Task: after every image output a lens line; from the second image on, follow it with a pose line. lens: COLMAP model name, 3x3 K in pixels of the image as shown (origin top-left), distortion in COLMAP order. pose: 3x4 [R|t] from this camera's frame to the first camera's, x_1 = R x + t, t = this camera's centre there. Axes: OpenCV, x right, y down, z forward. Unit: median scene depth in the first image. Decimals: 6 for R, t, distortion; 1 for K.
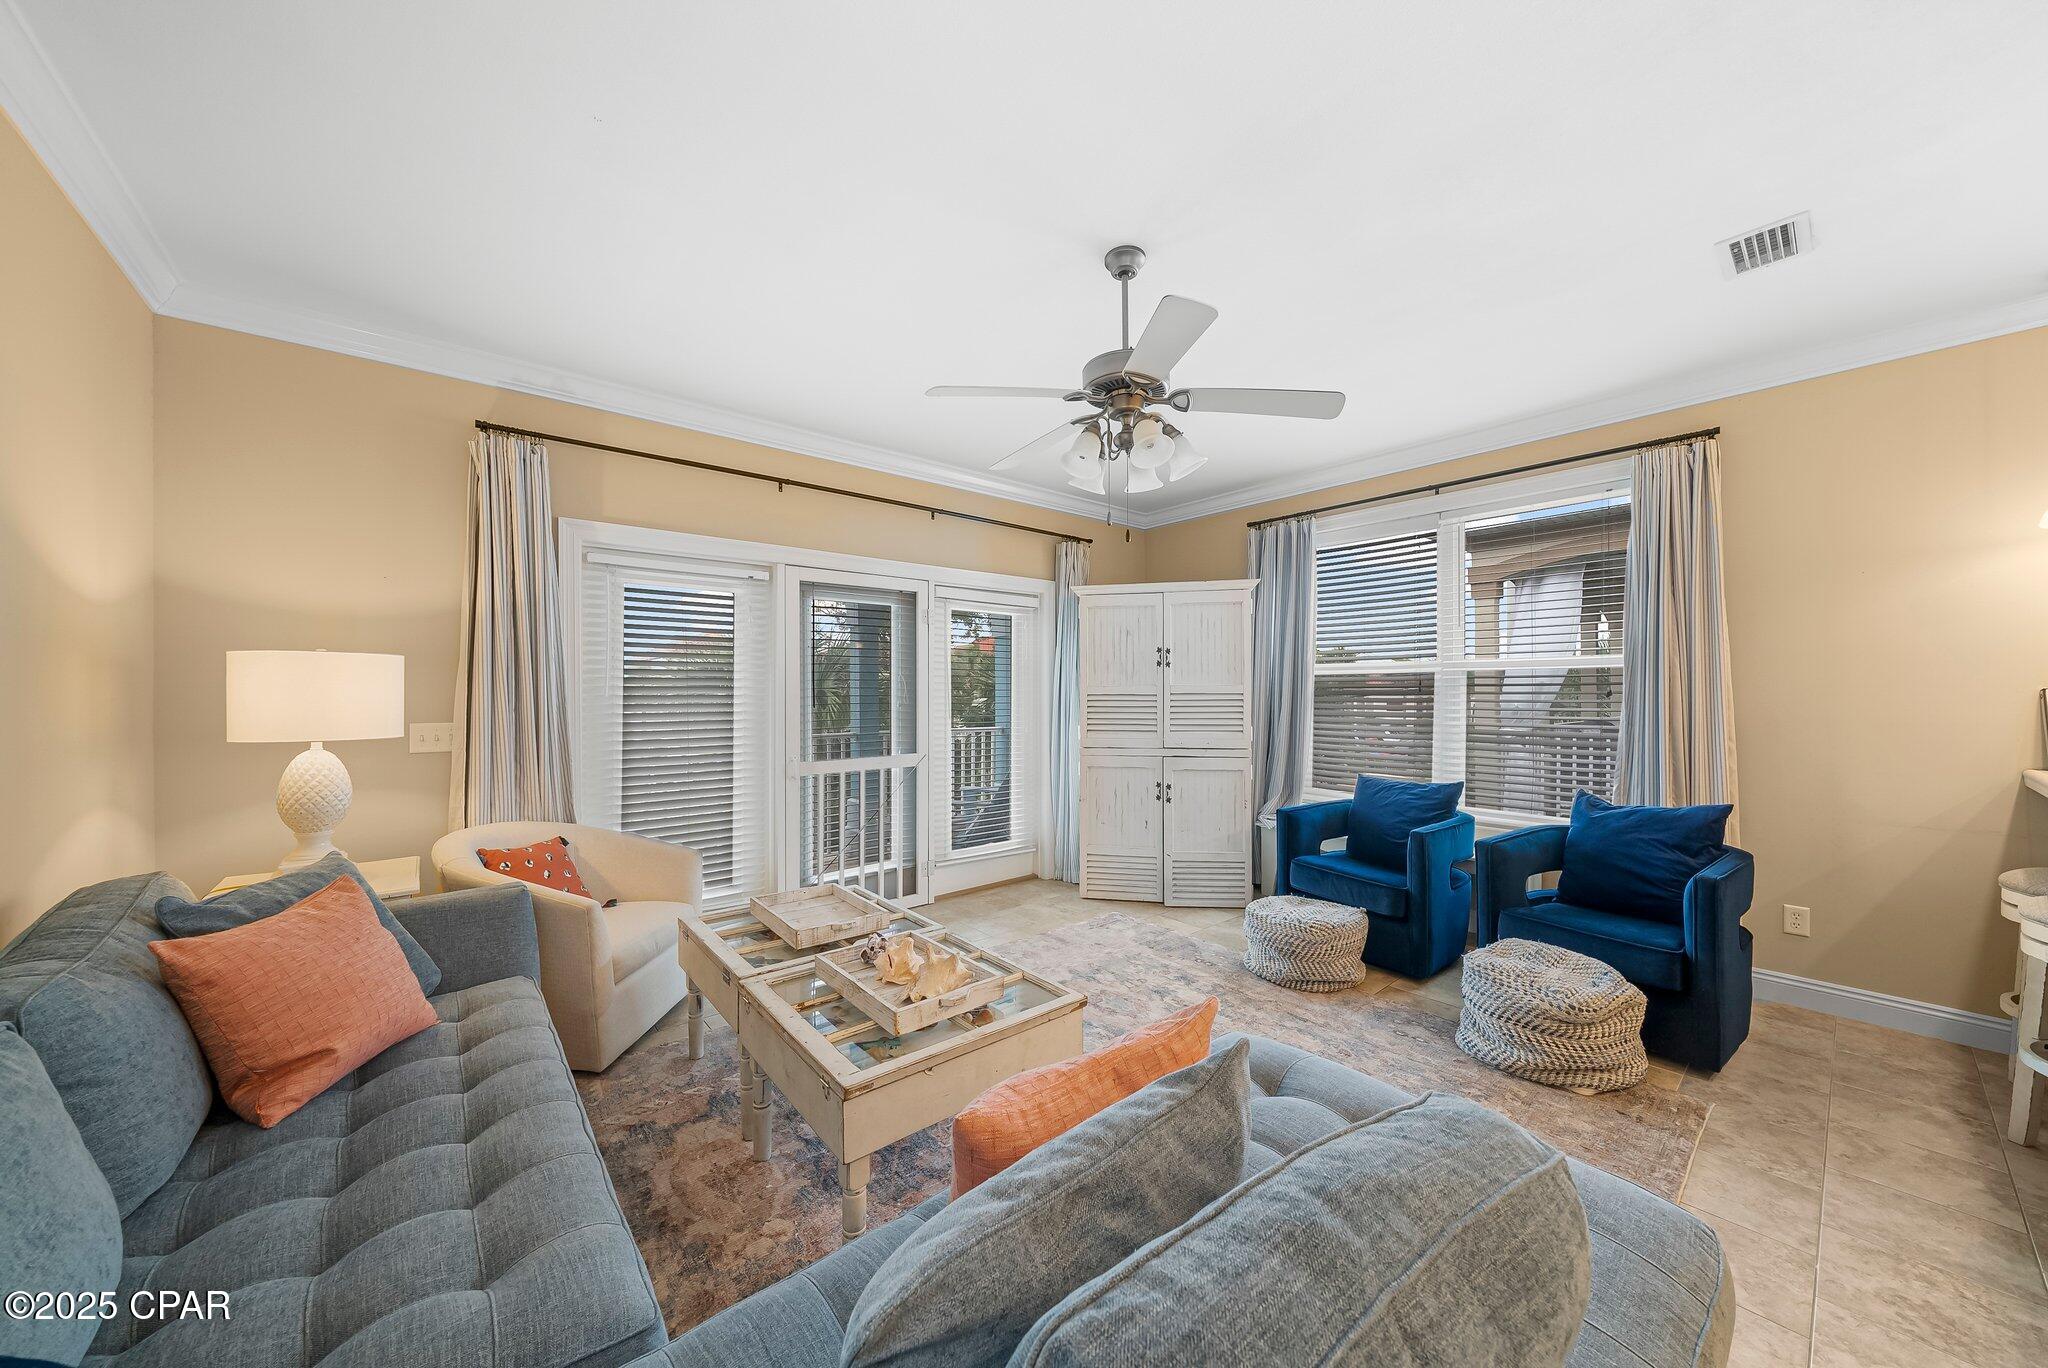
lens RADIAL K [[713.4, 0, 1035.6], [0, 713.4, 695.5], [0, 0, 1]] dist [-0.008460, 0.000273]
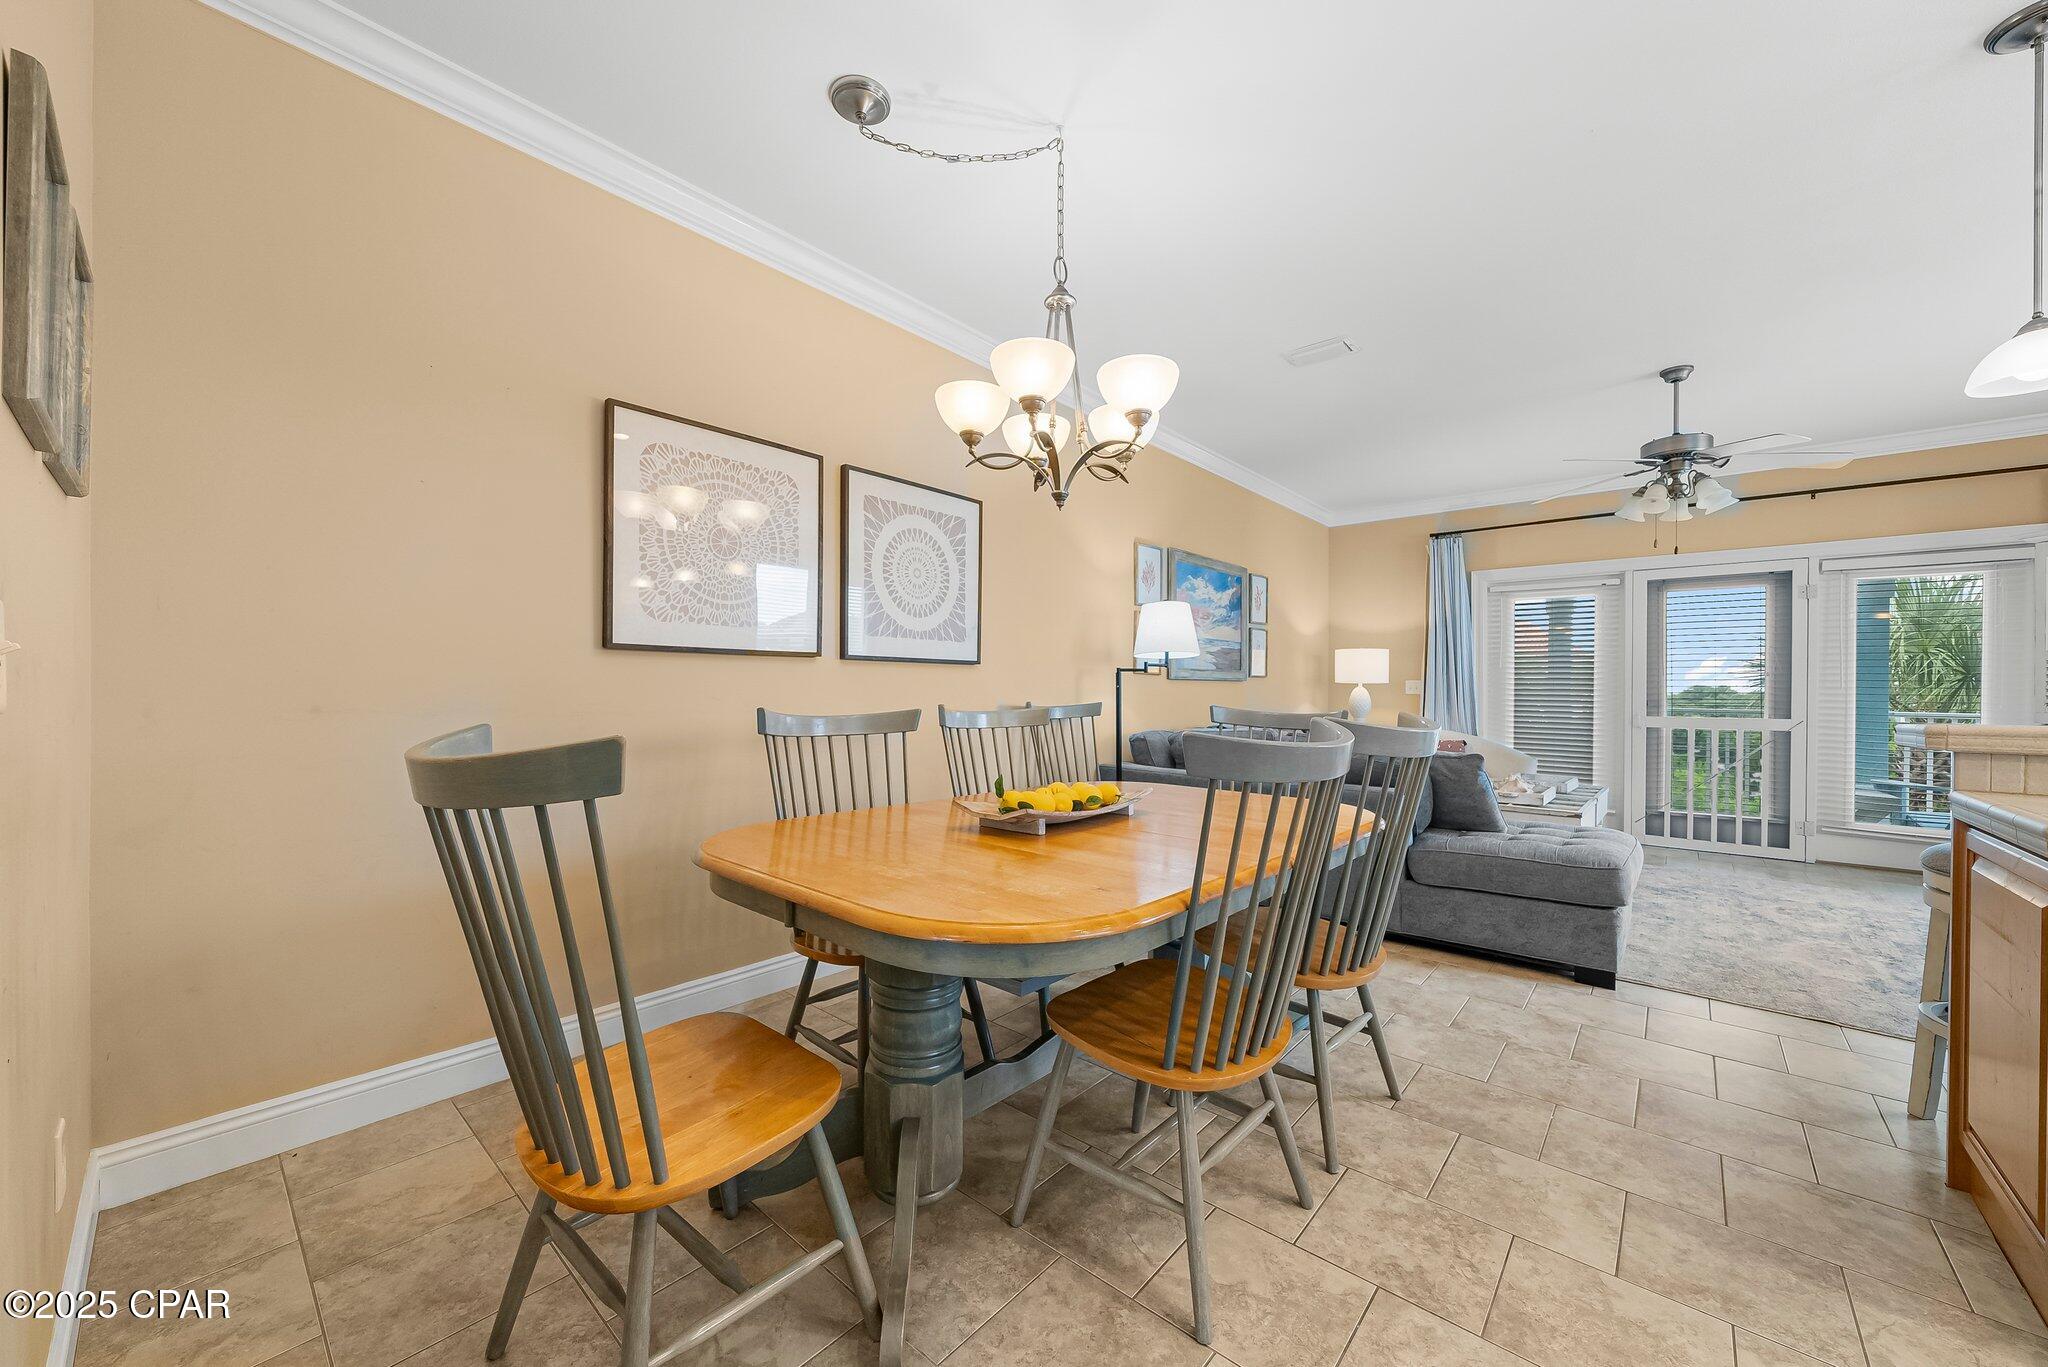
lens RADIAL K [[775.3, 0, 1036.7], [0, 775.3, 682.0], [0, 0, 1]] dist [-0.005774, 0.000087]
pose [[0.180734, -0.002238, -0.983529, 1.073108], [-0.008849, 0.999953, -0.003902, 0.054065], [0.983492, 0.009408, 0.180706, -0.468360]]
